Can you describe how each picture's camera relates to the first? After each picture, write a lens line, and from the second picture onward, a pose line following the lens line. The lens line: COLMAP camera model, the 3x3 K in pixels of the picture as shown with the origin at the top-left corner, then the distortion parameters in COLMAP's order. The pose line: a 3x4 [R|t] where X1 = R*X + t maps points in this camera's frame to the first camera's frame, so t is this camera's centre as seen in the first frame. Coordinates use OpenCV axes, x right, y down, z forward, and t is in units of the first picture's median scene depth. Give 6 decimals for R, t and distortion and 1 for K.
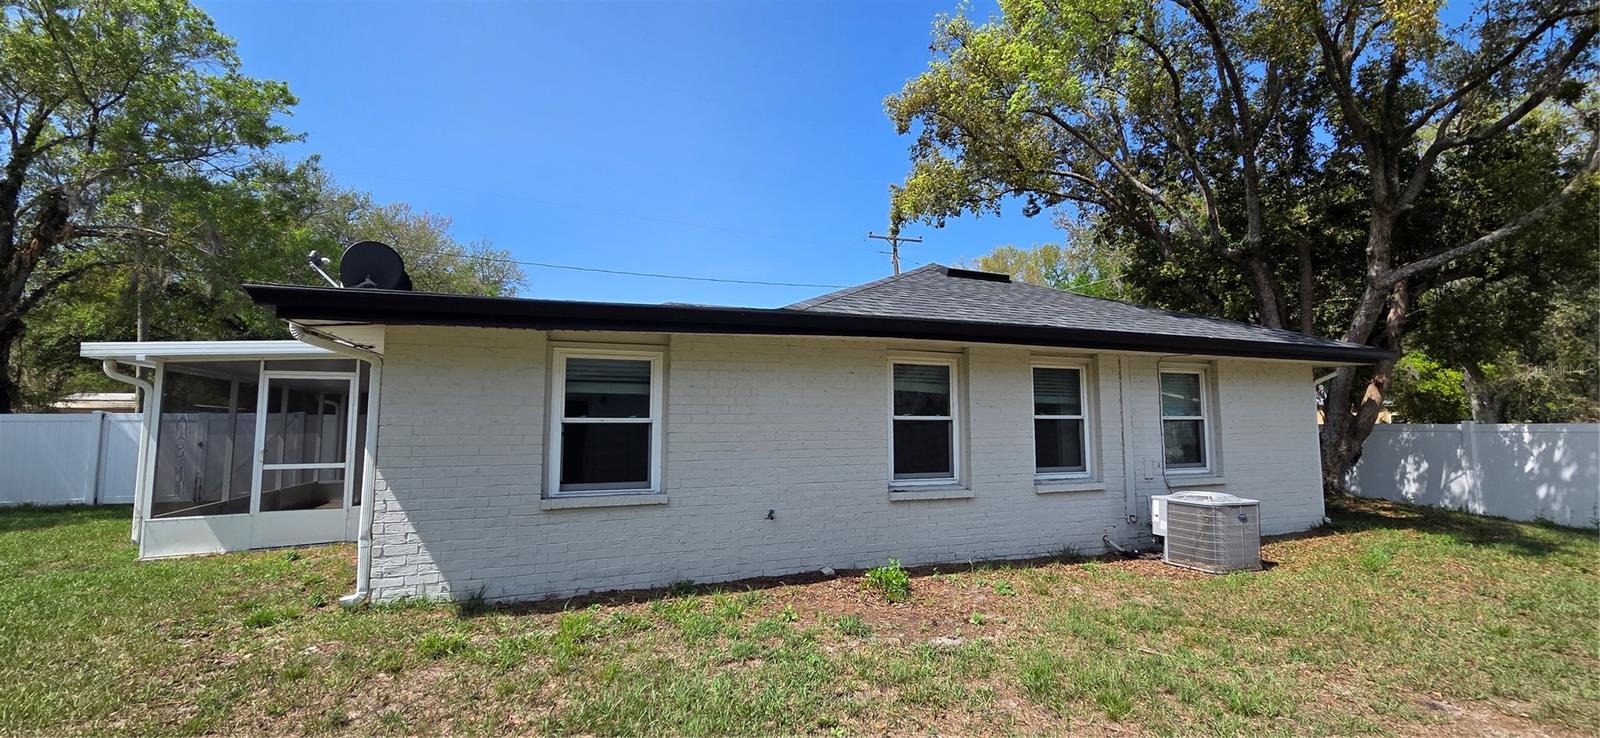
lens RADIAL K [[654.8, 0, 800.3], [0, 654.8, 363.4], [0, 0, 1]] dist [0.004604, -0.000658]
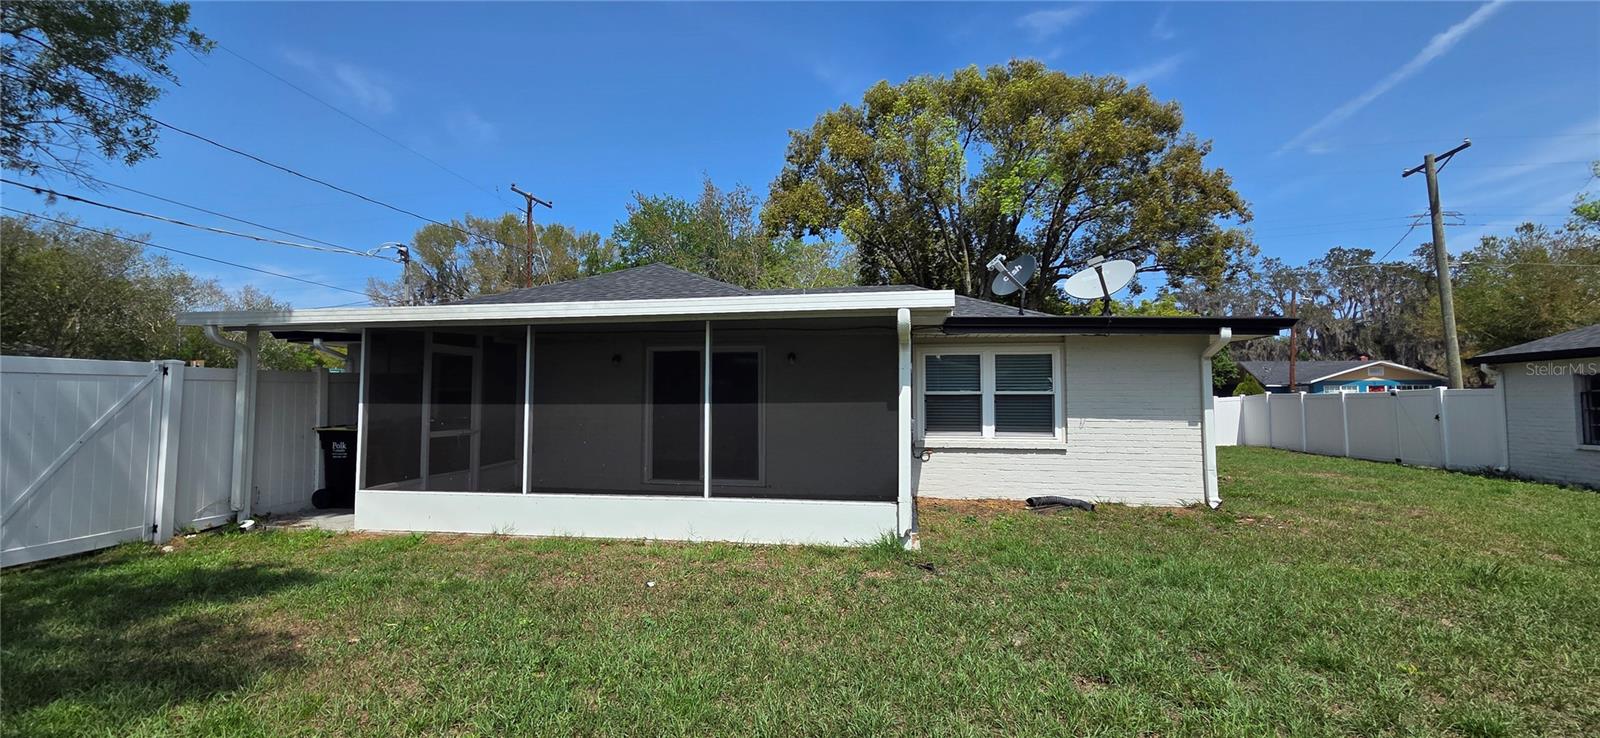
lens RADIAL K [[654.8, 0, 796.5], [0, 654.8, 366.0], [0, 0, 1]] dist [0.004604, -0.000658]
pose [[0.534543, 0.048564, 0.843745, -1.667414], [-0.085729, 0.996314, -0.003032, 0.072795], [-0.840782, -0.070713, 0.536736, 0.643156]]
